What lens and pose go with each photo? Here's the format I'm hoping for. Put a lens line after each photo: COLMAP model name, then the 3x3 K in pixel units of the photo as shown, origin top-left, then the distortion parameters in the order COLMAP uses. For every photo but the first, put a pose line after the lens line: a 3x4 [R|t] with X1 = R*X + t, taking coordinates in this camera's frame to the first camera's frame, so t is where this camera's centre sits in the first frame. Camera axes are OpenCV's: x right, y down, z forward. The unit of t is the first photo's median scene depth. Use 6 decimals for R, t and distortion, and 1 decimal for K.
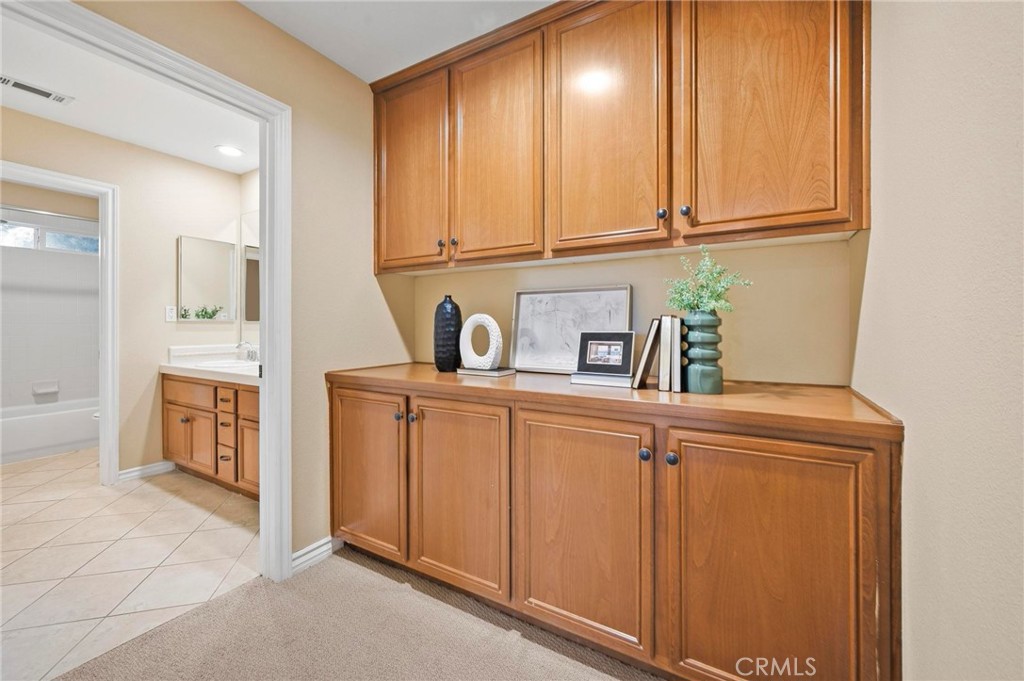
lens RADIAL K [[409.1, 0, 514.9], [0, 409.1, 330.9], [0, 0, 1]] dist [0.002974, -0.000532]
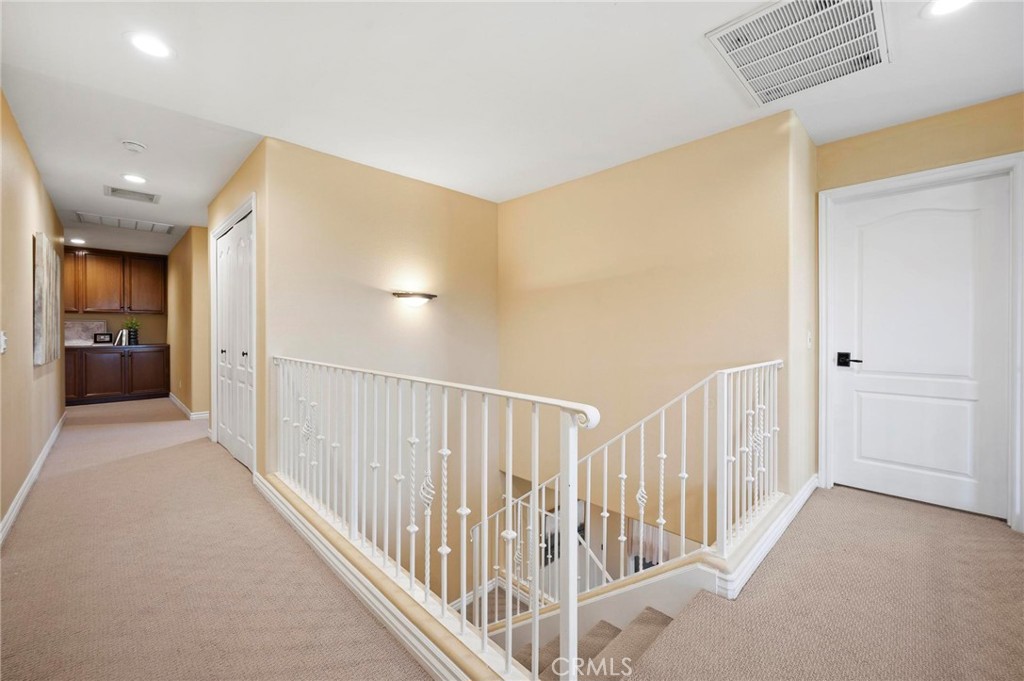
lens RADIAL K [[409.1, 0, 518.3], [0, 409.1, 330.6], [0, 0, 1]] dist [0.002974, -0.000532]
pose [[0.244439, -0.006168, 0.969645, -2.879127], [0.004463, 0.999976, 0.005235, -0.026670], [-0.969654, 0.003048, 0.244461, -4.232943]]
